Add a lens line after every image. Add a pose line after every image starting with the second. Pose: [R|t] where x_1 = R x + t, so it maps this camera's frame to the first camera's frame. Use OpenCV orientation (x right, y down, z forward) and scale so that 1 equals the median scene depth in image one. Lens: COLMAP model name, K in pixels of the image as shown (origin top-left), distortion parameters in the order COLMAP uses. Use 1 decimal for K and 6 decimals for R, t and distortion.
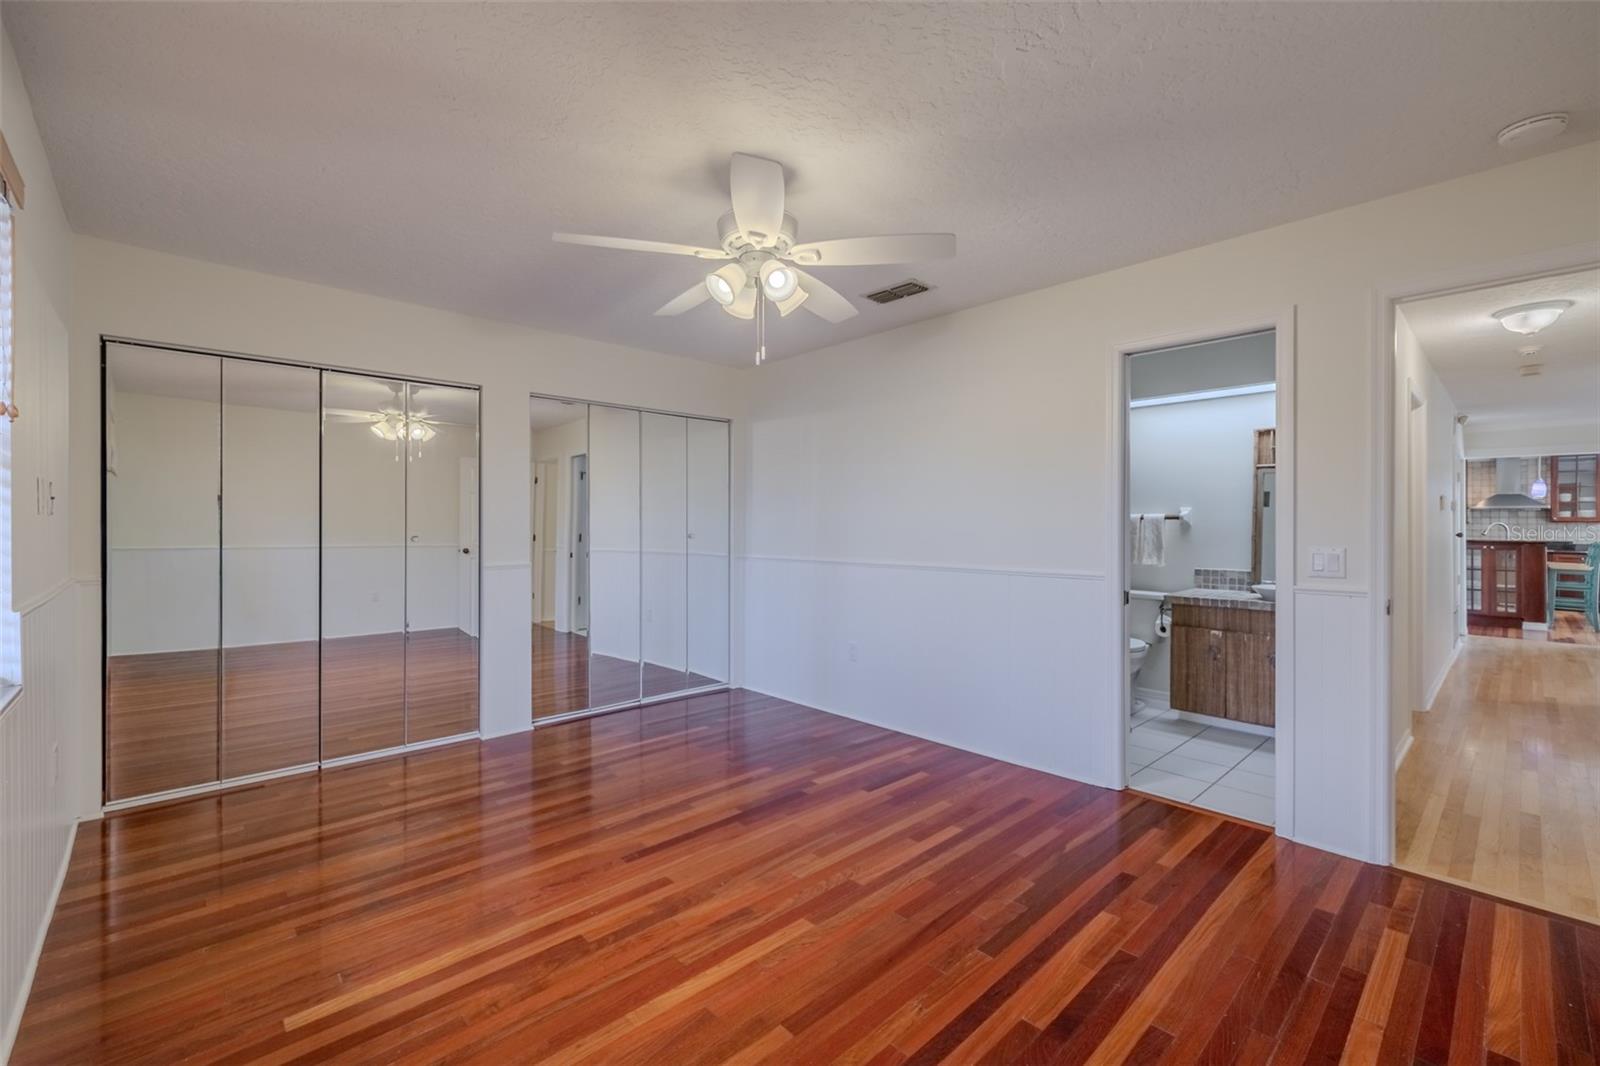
lens RADIAL K [[668.6, 0, 797.9], [0, 668.6, 520.3], [0, 0, 1]] dist [0.001136, -0.000773]
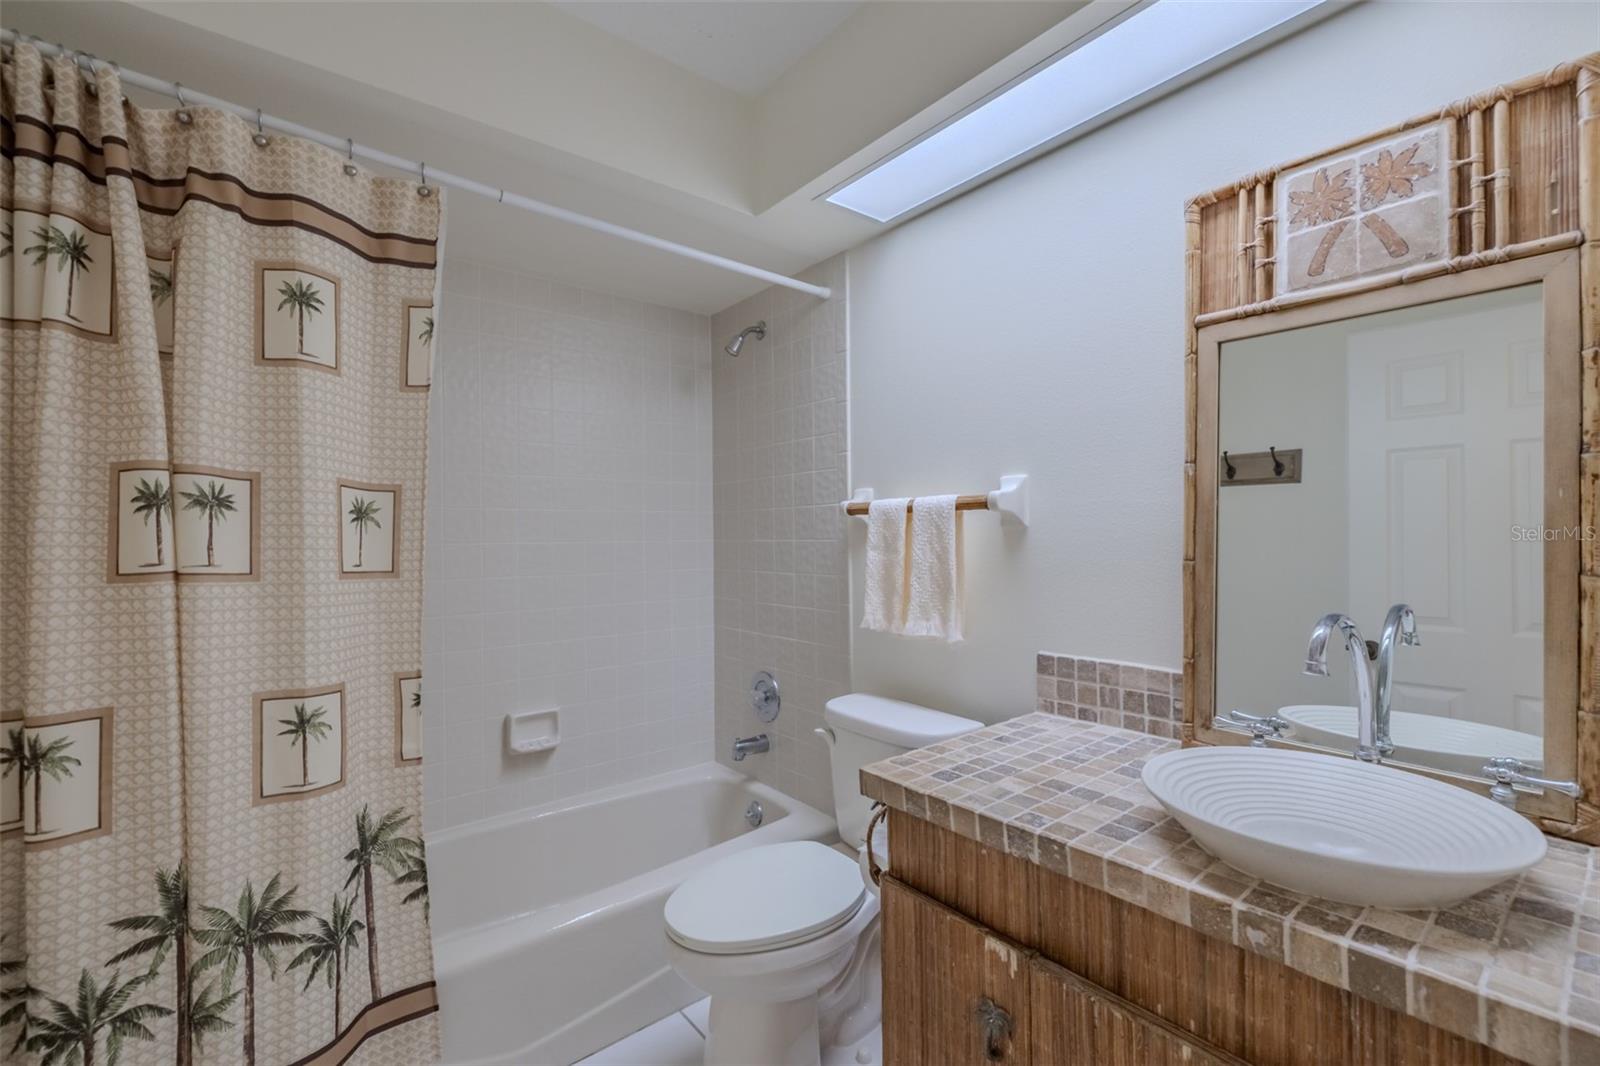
lens RADIAL K [[668.6, 0, 805.9], [0, 668.6, 527.0], [0, 0, 1]] dist [0.001136, -0.000773]
pose [[0.997341, -0.017716, -0.070686, 0.955738], [0.017357, 0.999833, -0.005691, 0.015447], [0.070775, 0.004449, 0.997482, 1.241531]]
